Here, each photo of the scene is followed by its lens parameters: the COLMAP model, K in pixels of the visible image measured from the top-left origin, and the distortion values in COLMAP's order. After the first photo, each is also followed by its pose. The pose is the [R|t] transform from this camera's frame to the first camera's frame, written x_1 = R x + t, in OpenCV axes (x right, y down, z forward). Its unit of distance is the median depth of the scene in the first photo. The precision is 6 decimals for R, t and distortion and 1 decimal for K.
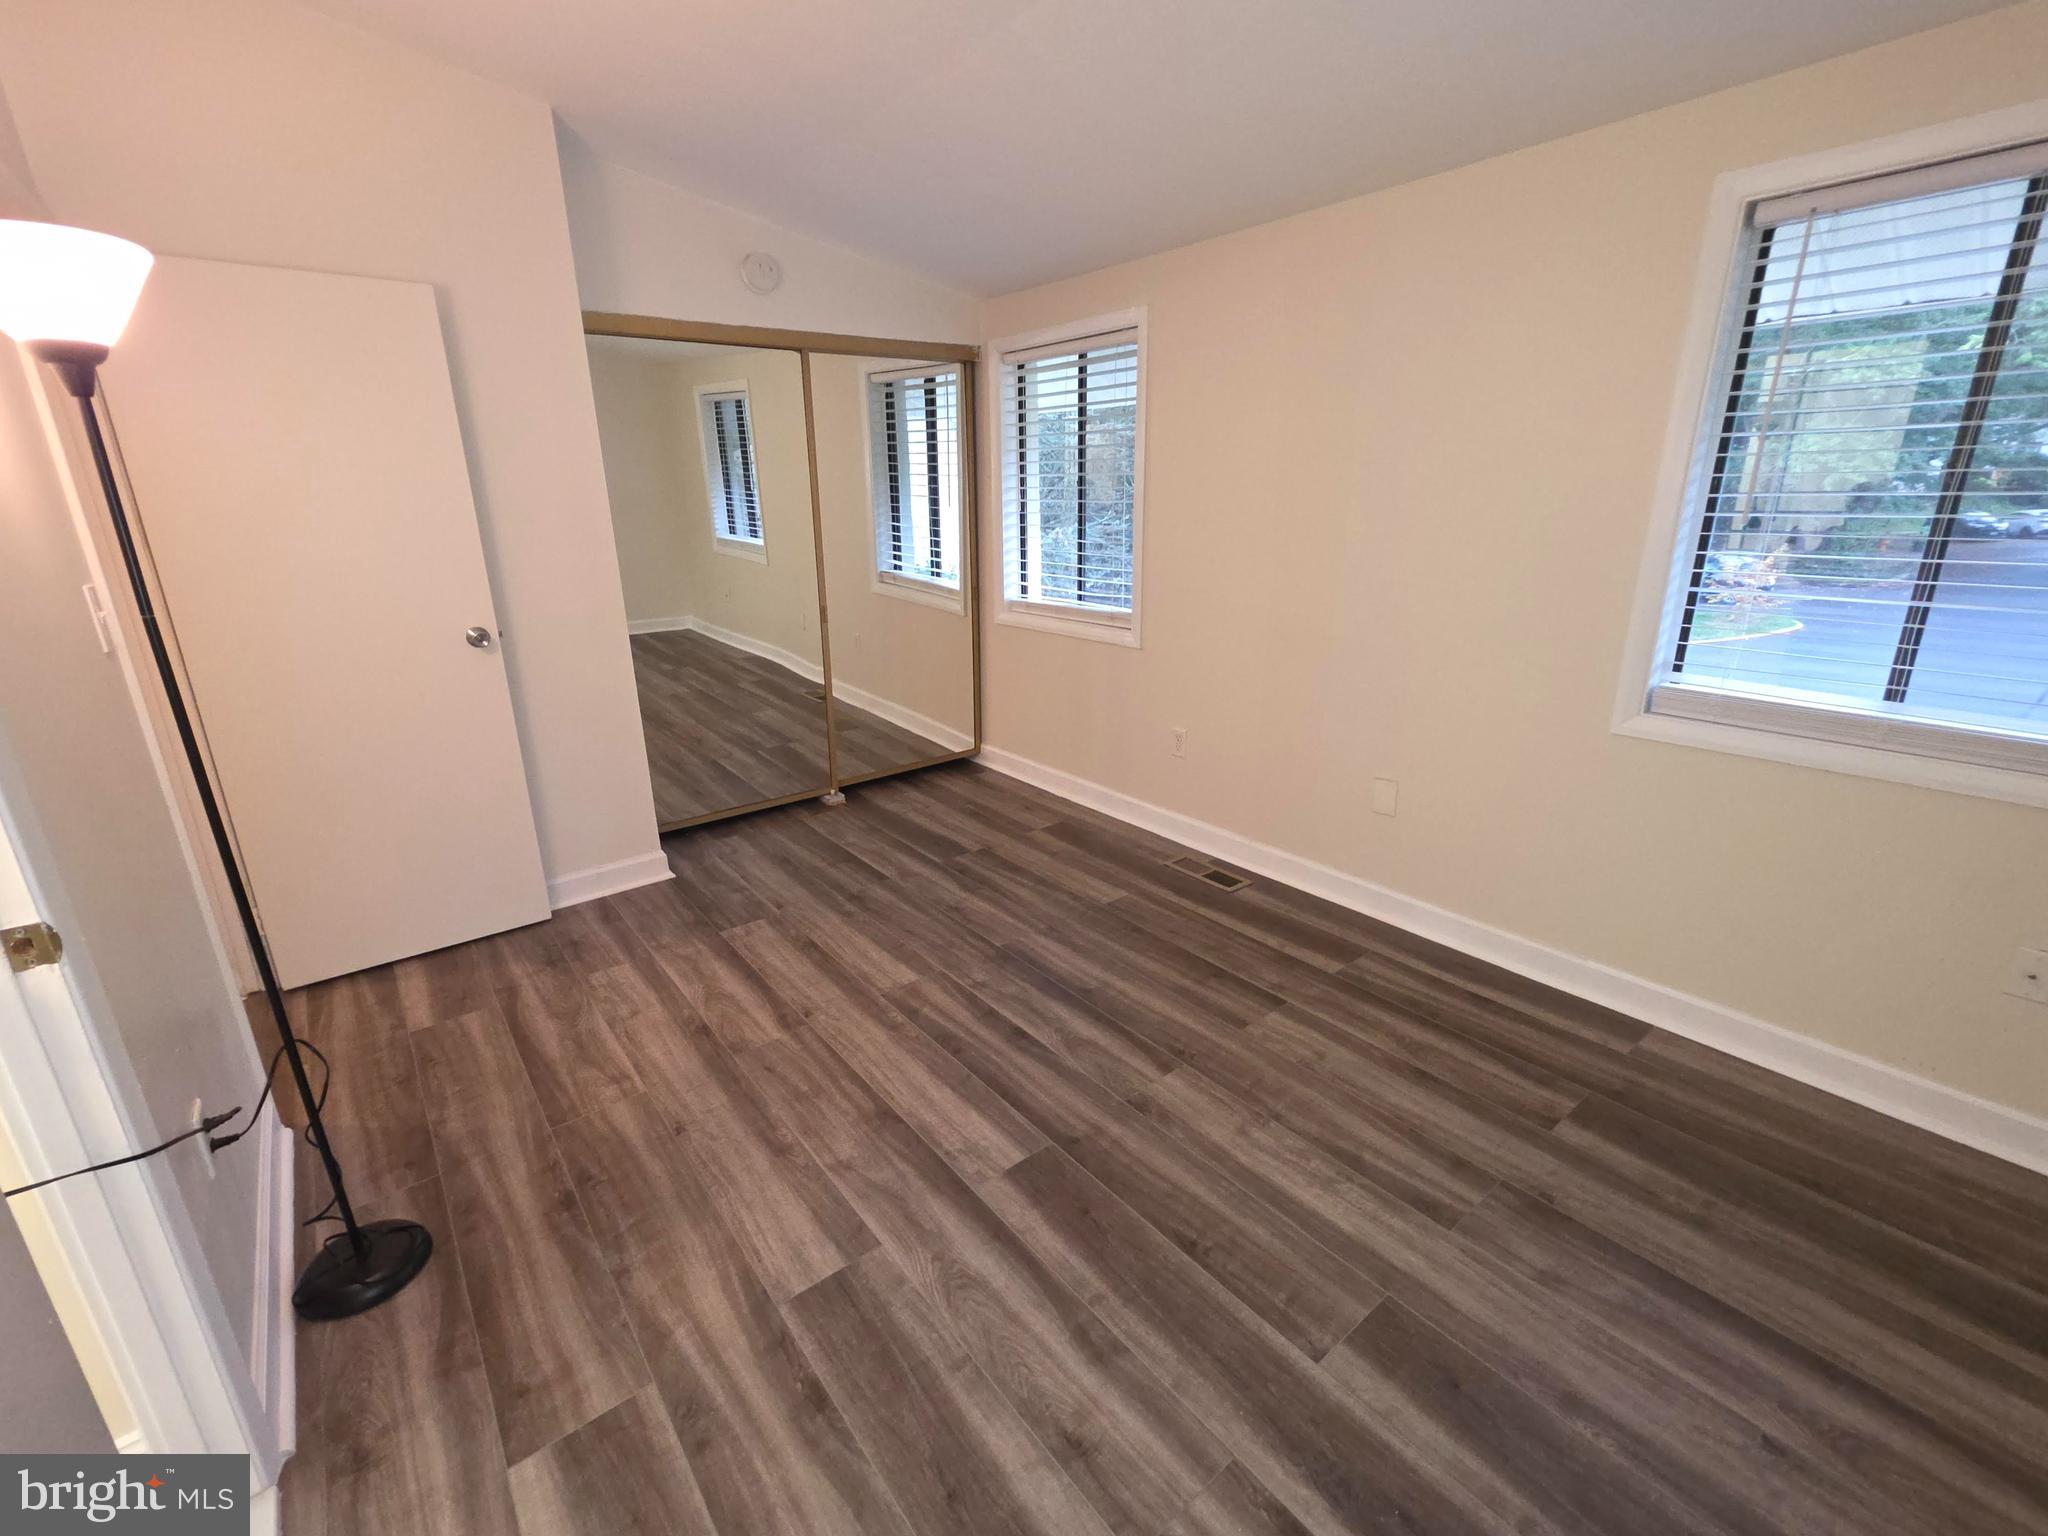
lens RADIAL K [[894.1, 0, 1012.7], [0, 894.1, 766.1], [0, 0, 1]] dist [0.002013, 0.001090]
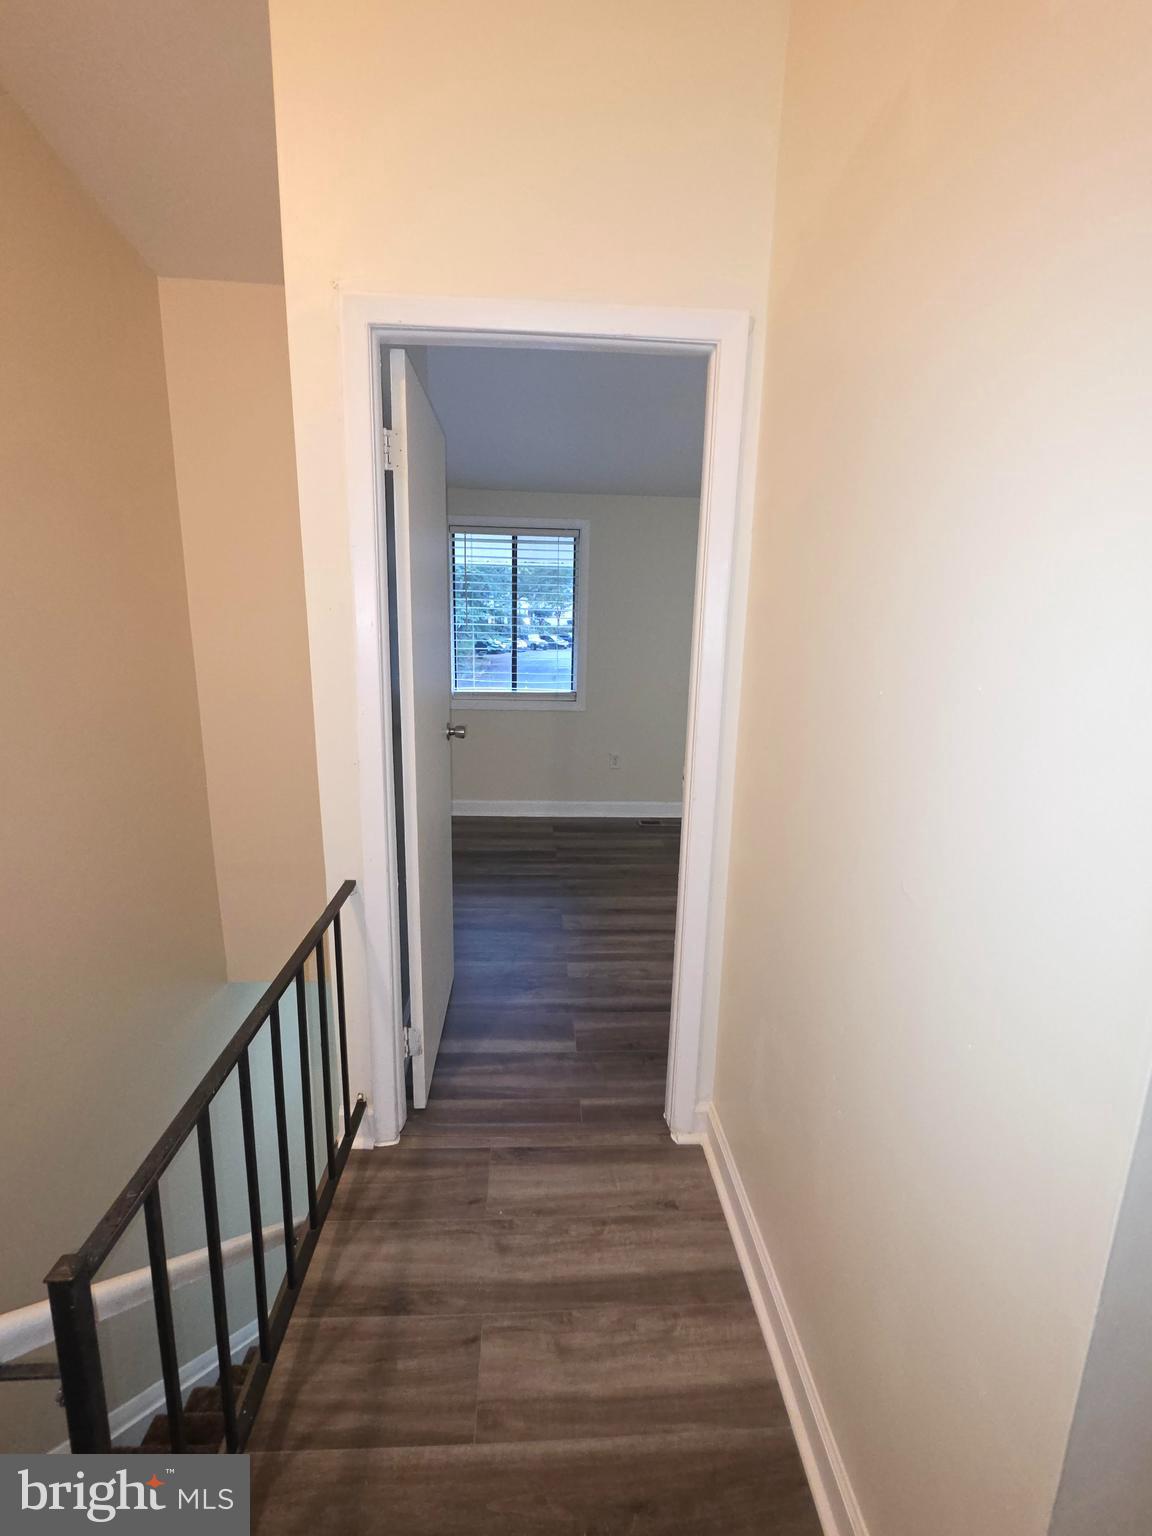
lens RADIAL K [[670.6, 0, 566.2], [0, 670.6, 762.9], [0, 0, 1]] dist [0.002013, 0.001090]
pose [[0.571858, -0.142525, 0.807877, -1.379659], [0.216044, 0.976193, 0.019292, -0.100478], [-0.791393, 0.163504, 0.589035, 0.432441]]
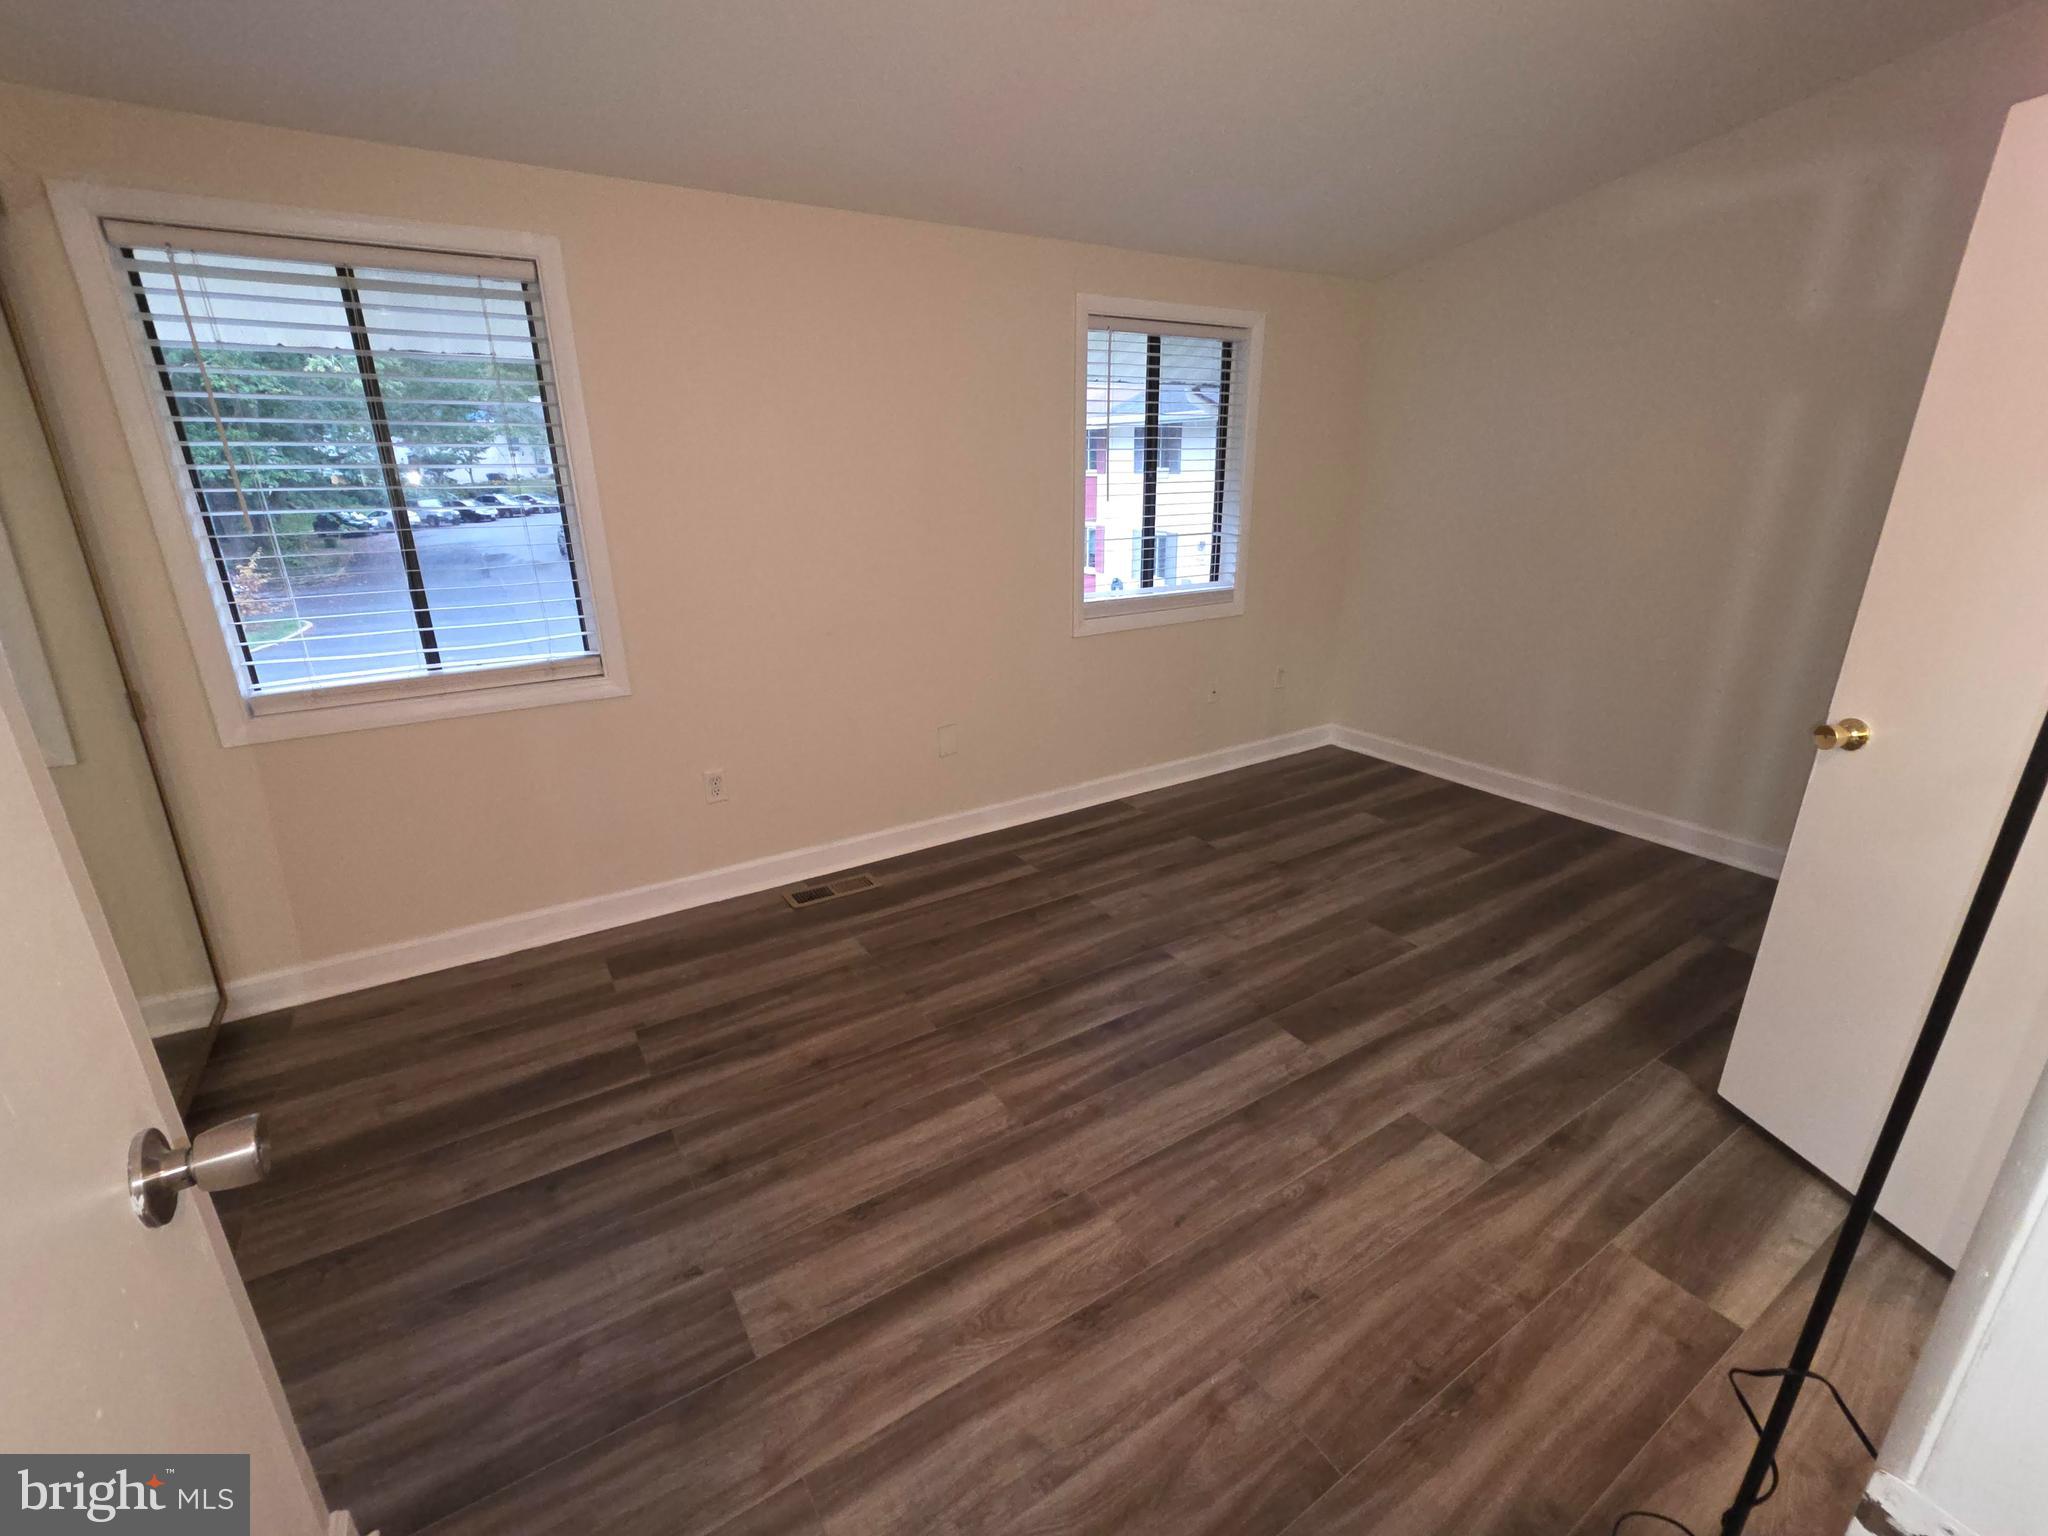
lens RADIAL K [[894.1, 0, 1018.2], [0, 894.1, 766.6], [0, 0, 1]] dist [0.002013, 0.001090]
pose [[0.092263, -0.302680, 0.948616, -0.857781], [0.307387, 0.914807, 0.261995, -0.259221], [-0.947101, 0.267419, 0.177443, 0.838500]]
